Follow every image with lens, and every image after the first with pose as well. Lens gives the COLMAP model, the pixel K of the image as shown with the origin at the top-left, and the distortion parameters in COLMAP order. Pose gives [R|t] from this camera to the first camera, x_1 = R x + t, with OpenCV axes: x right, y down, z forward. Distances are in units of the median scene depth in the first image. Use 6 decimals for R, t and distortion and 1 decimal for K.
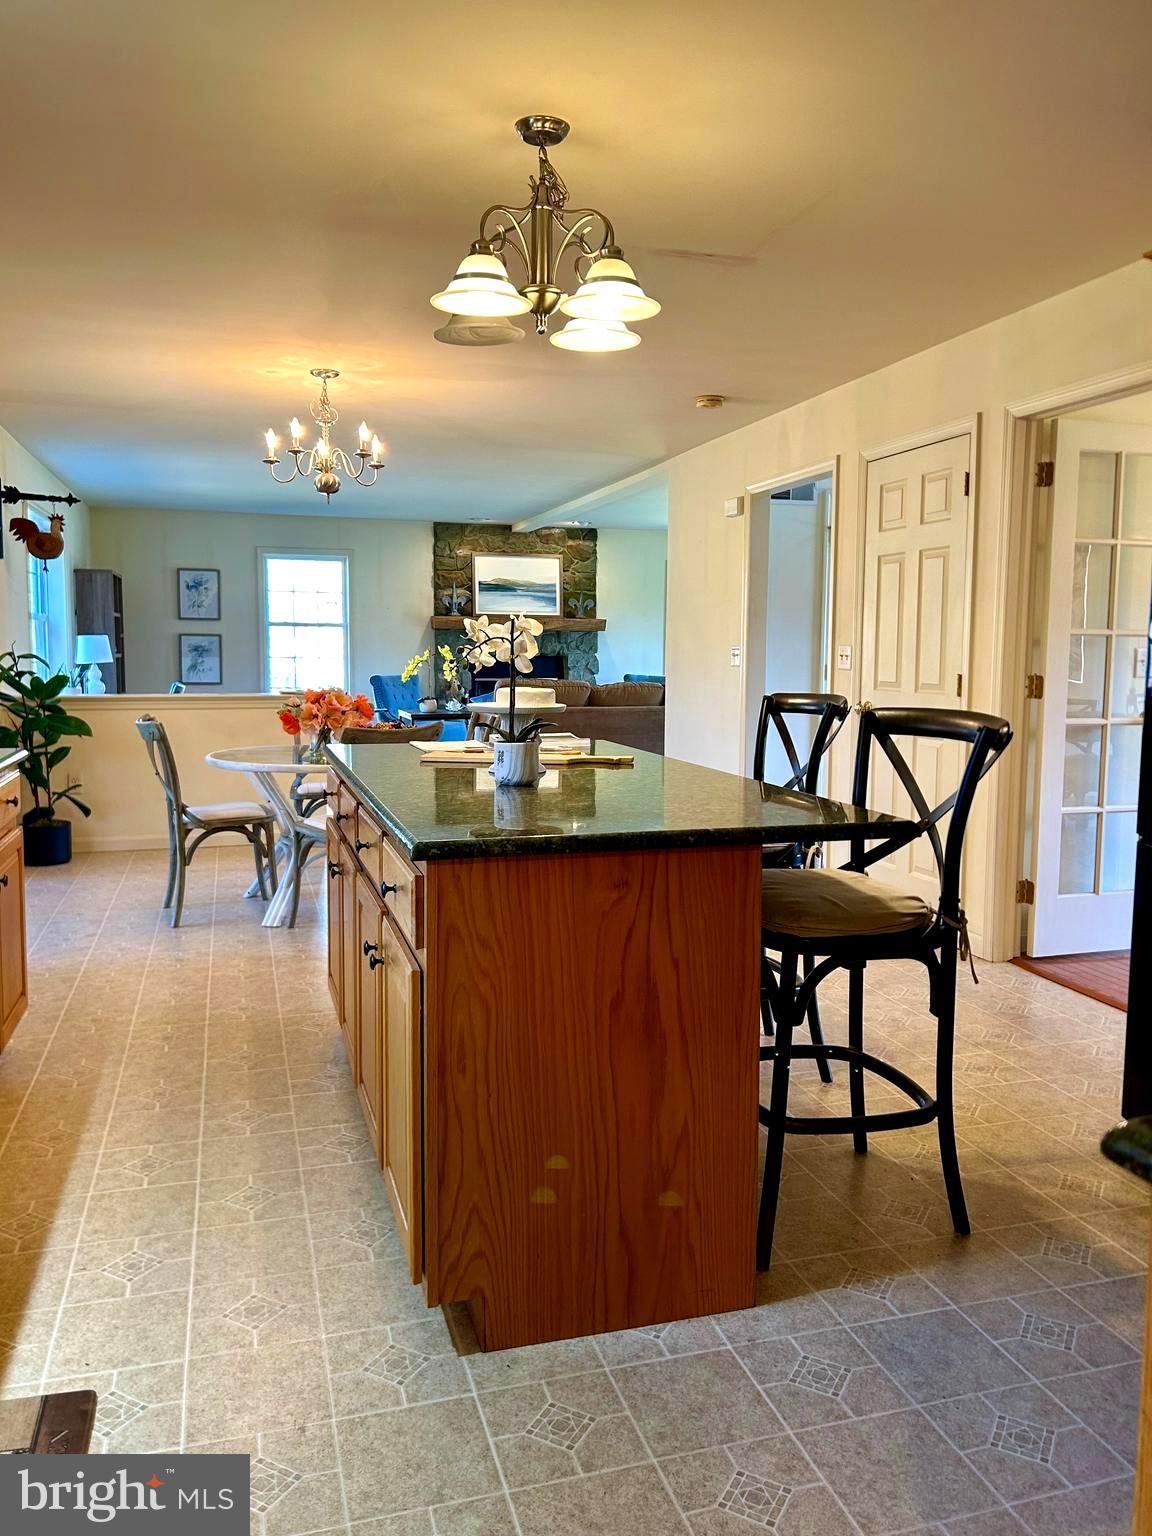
lens RADIAL K [[1160.6, 0, 585.3], [0, 1160.6, 764.3], [0, 0, 1]] dist [0.044682, -0.047123]
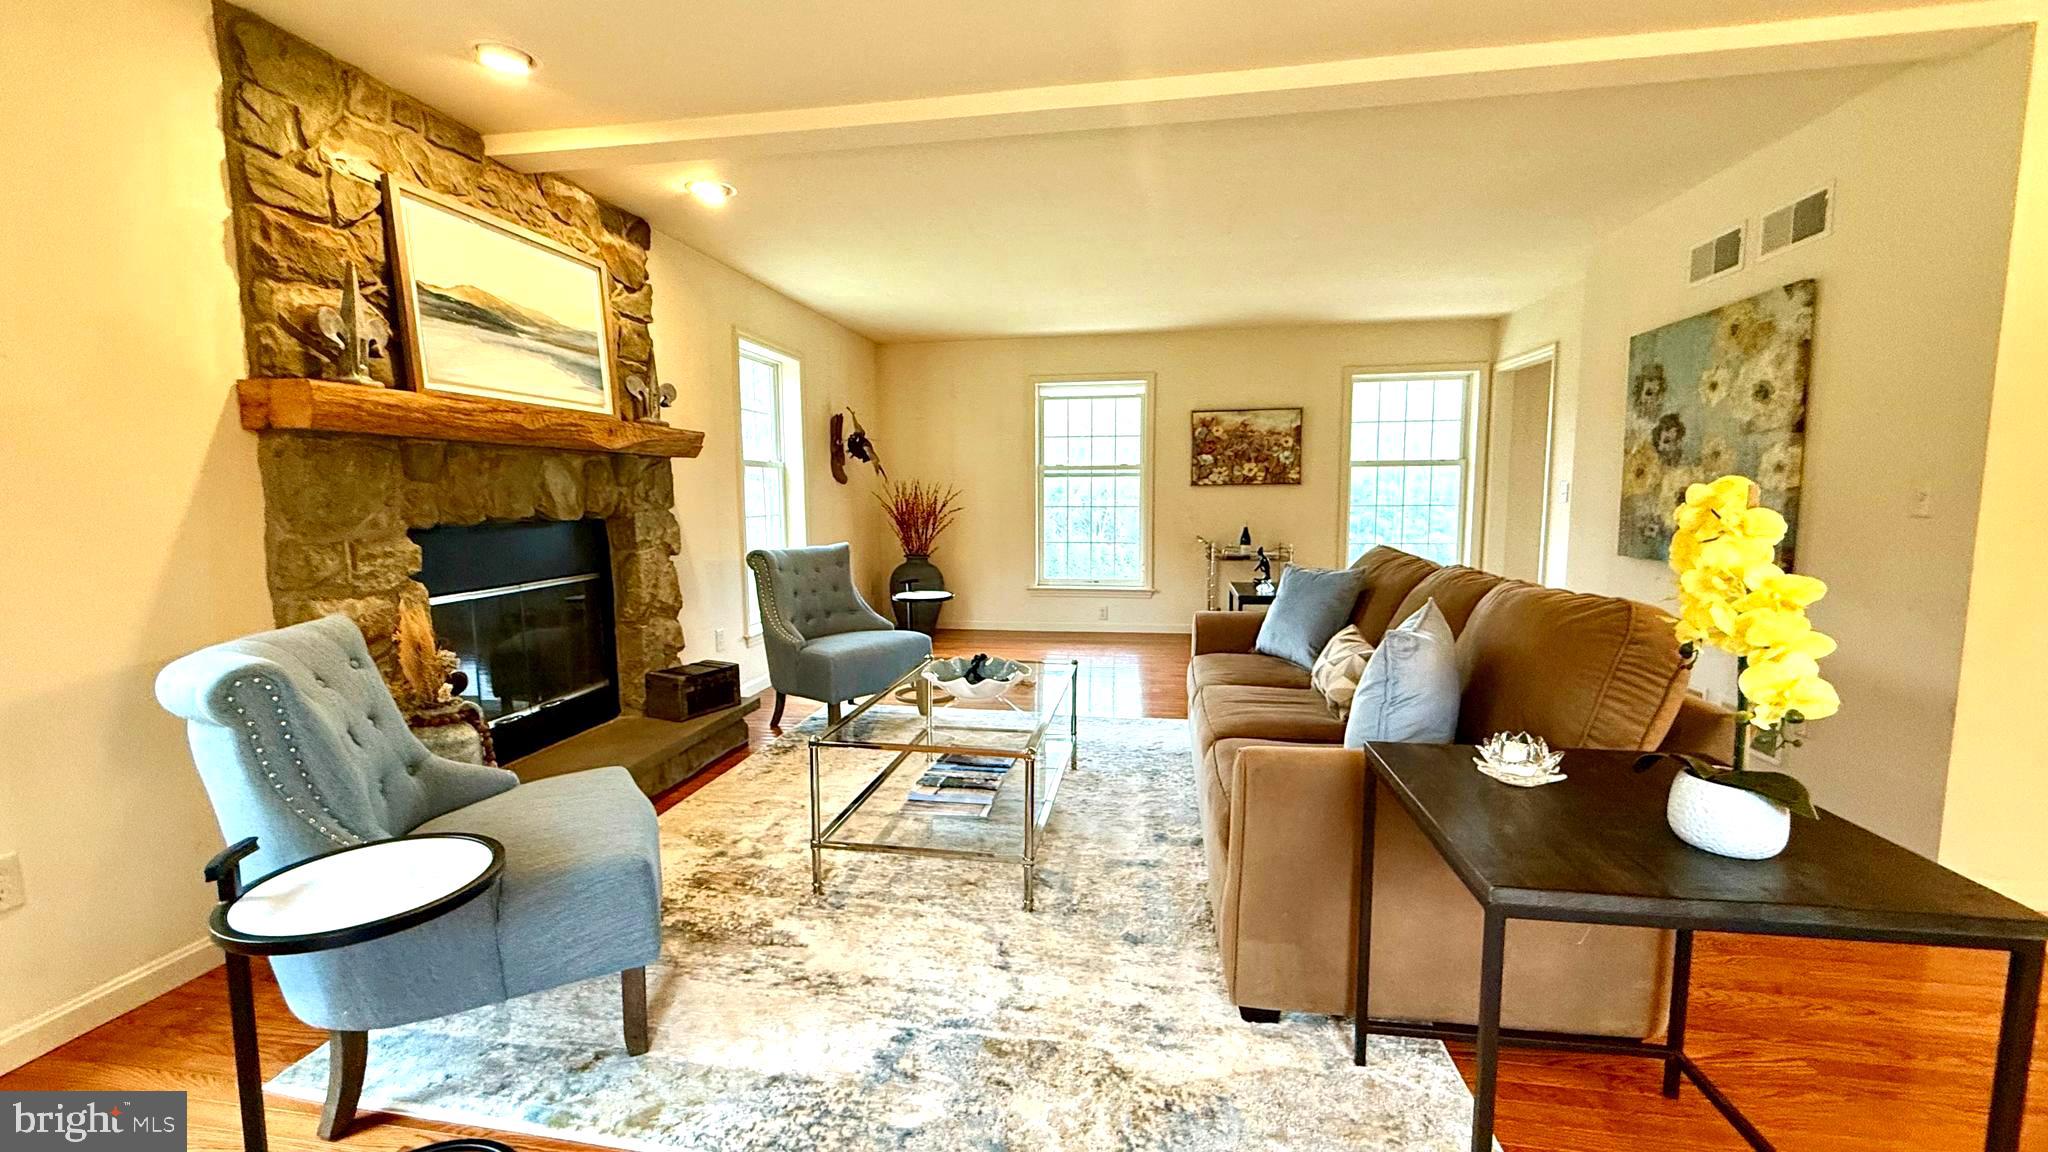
lens RADIAL K [[814.9, 0, 1014.9], [0, 814.9, 576.7], [0, 0, 1]] dist [-0.000281, 0.000491]
pose [[0.445897, -0.103503, 0.889080, -0.219985], [0.097745, 0.992982, 0.066577, -0.080112], [-0.889732, 0.057216, 0.452884, 0.772115]]
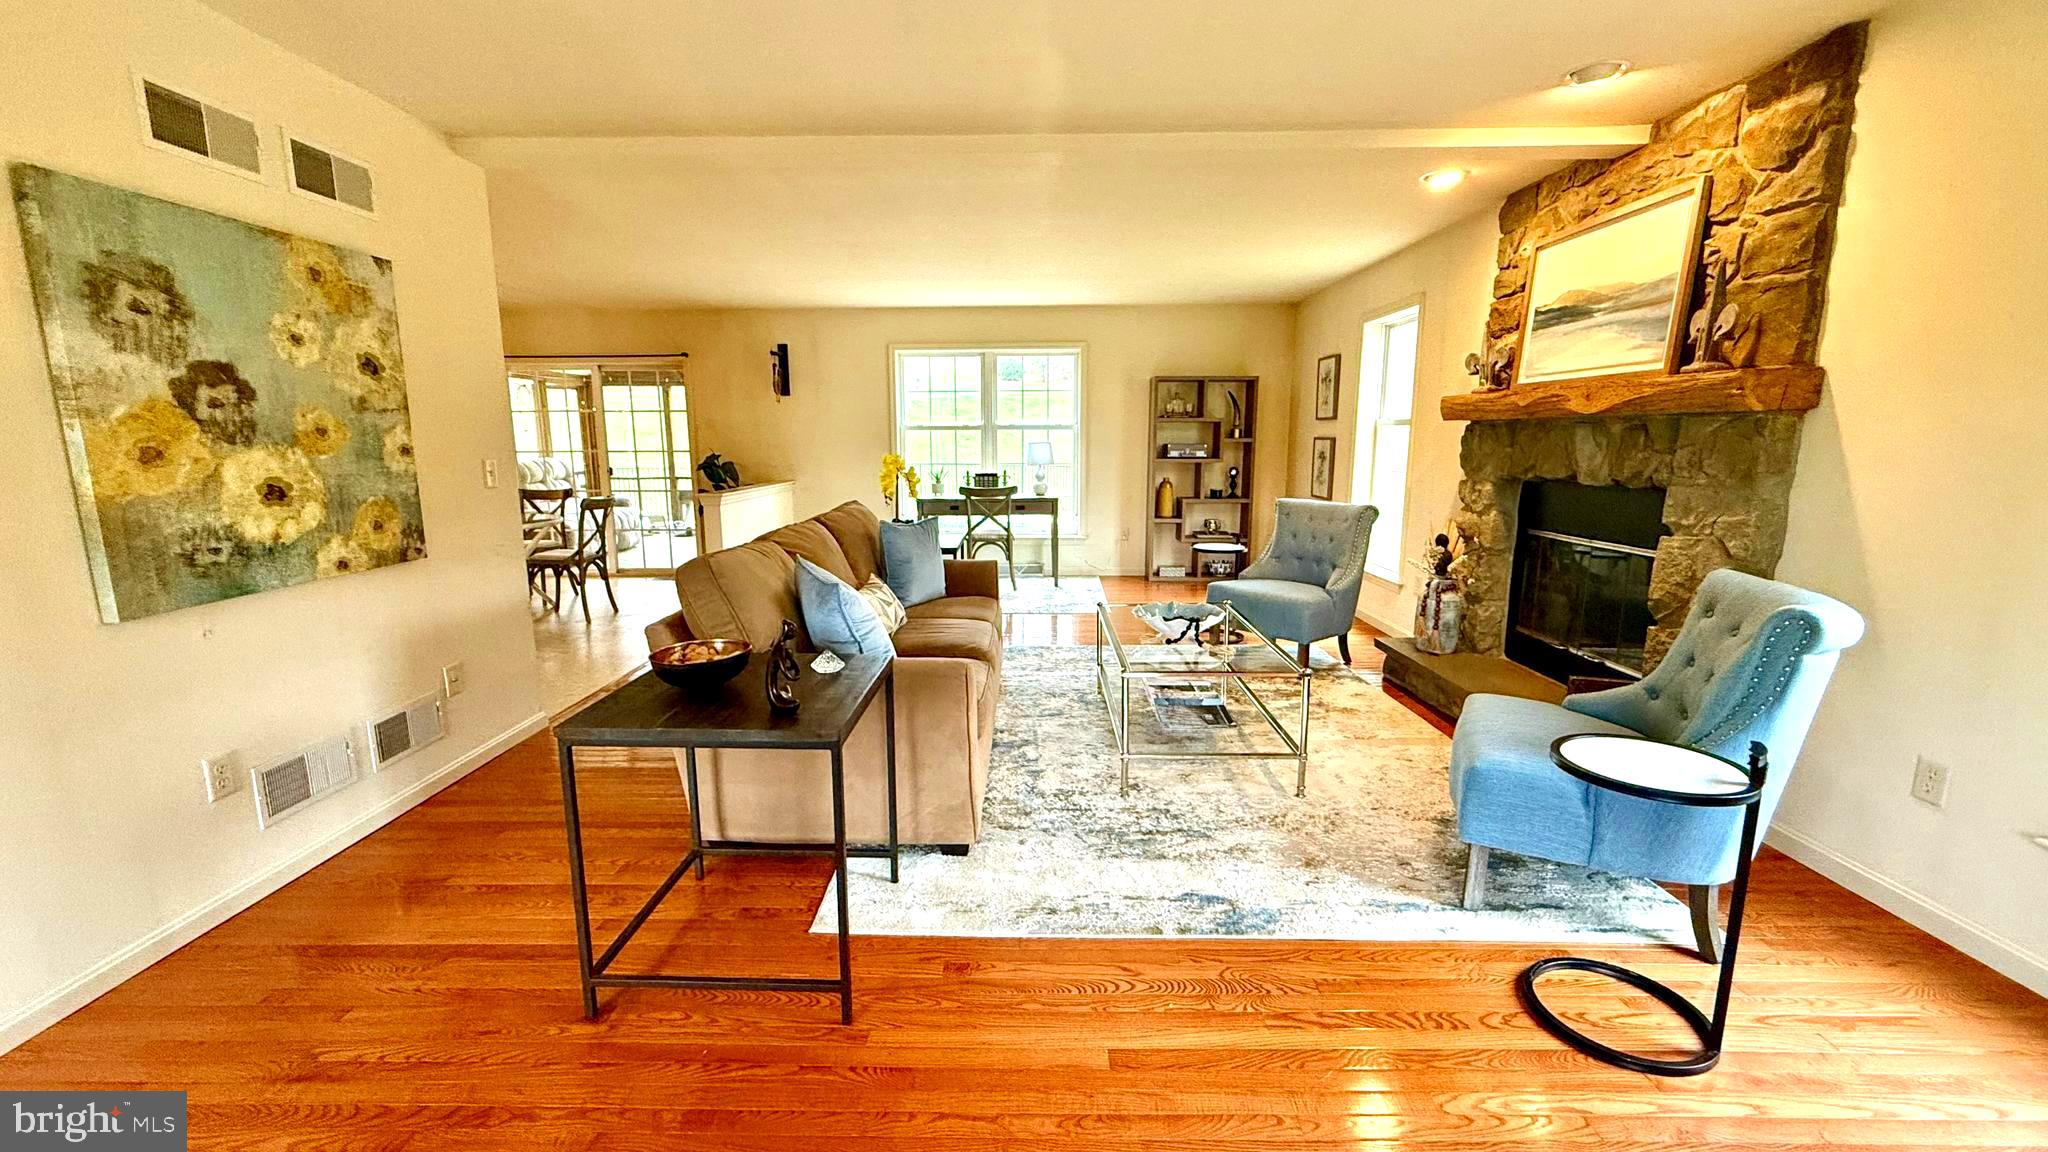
lens RADIAL K [[814.9, 0, 1009.0], [0, 814.9, 582.6], [0, 0, 1]] dist [-0.000281, 0.000491]
pose [[-0.316600, 0.159936, -0.934979, 0.276554], [-0.090164, 0.976146, 0.197509, -0.099387], [0.944264, 0.146833, -0.294627, 0.920771]]
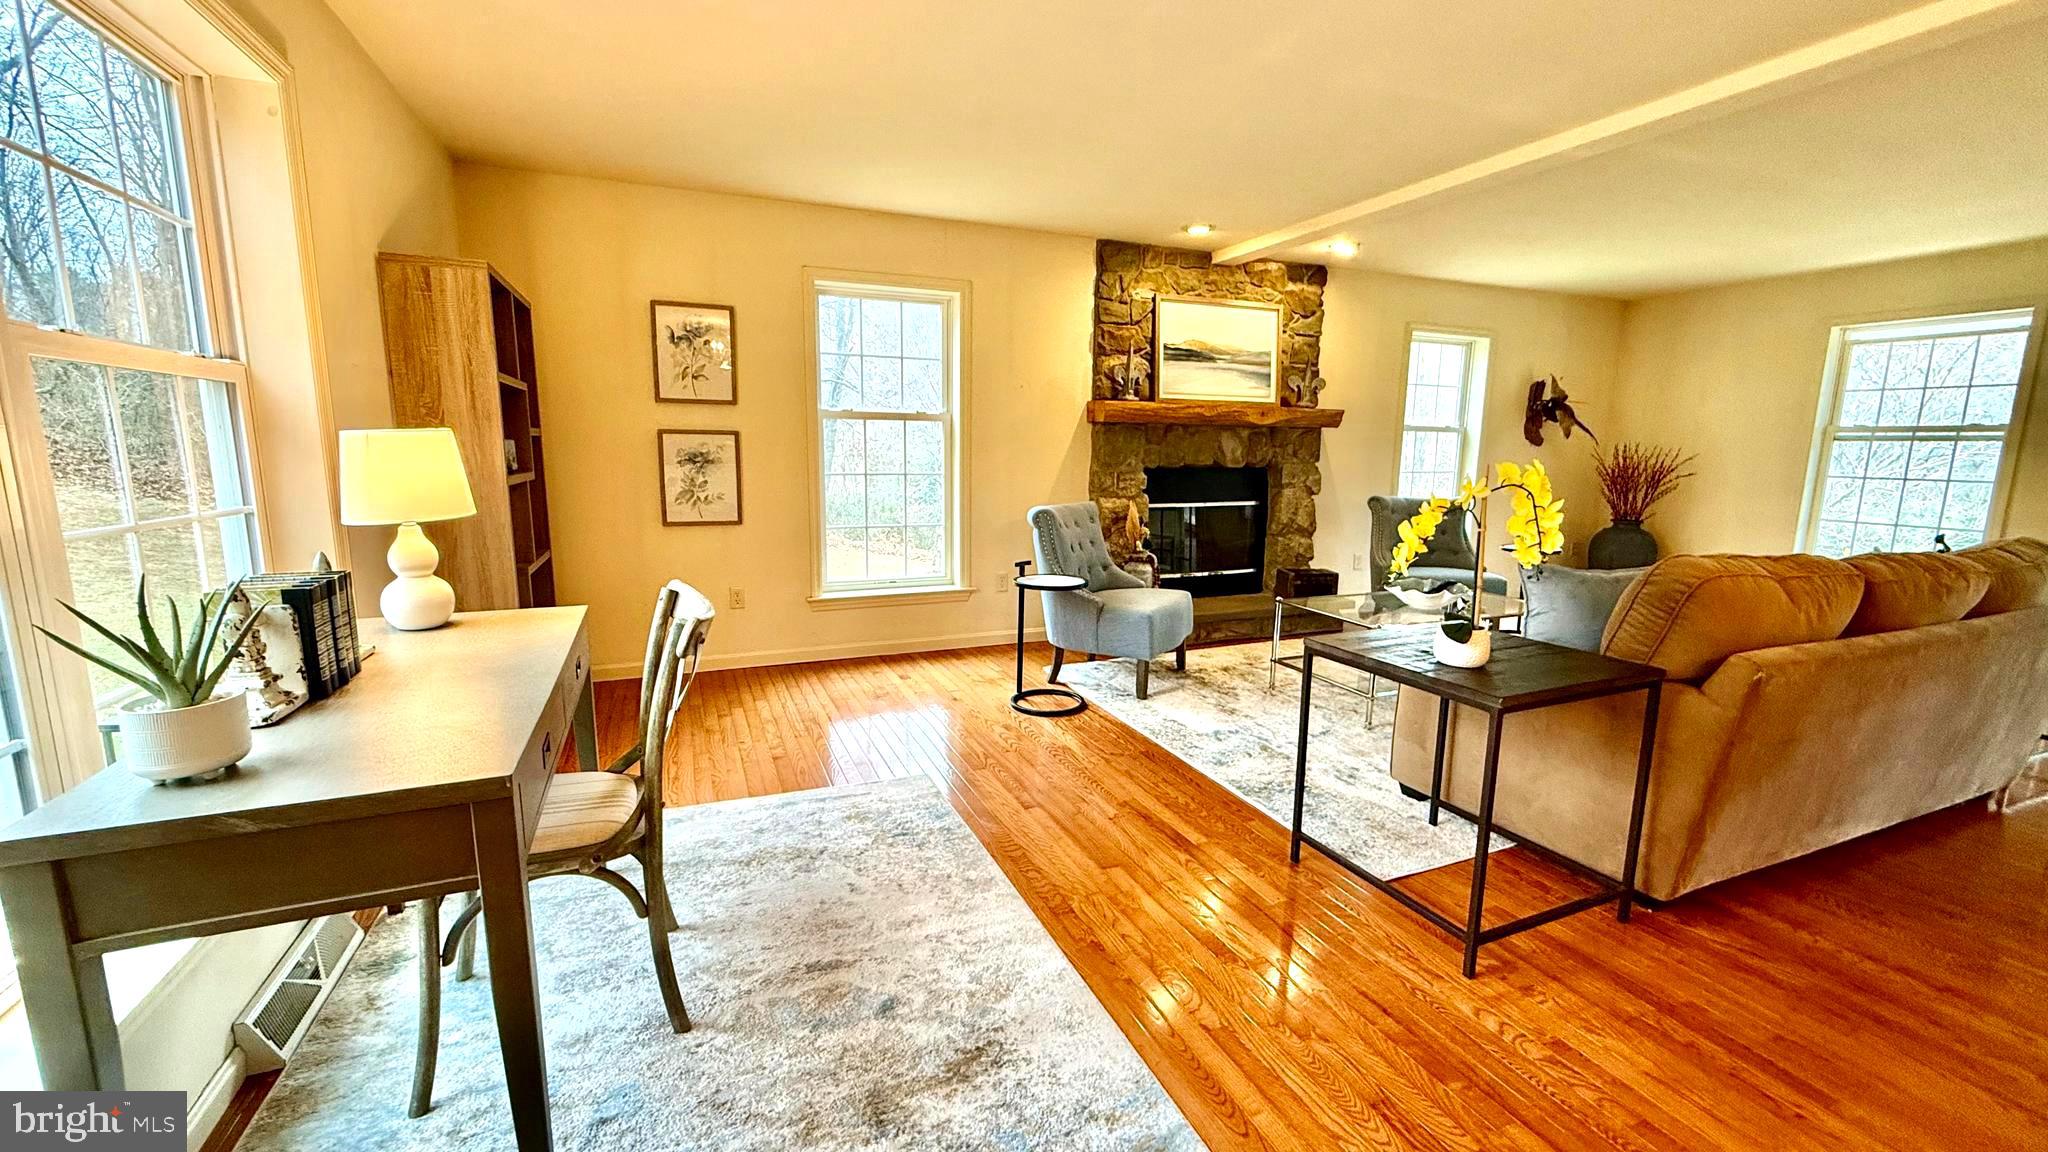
lens RADIAL K [[814.9, 0, 1024.3], [0, 814.9, 584.8], [0, 0, 1]] dist [-0.000281, 0.000491]
pose [[0.994527, -0.014946, 0.103407, -0.210876], [0.007300, 0.997236, 0.073934, -0.064264], [-0.104226, -0.072775, 0.991887, 0.579044]]
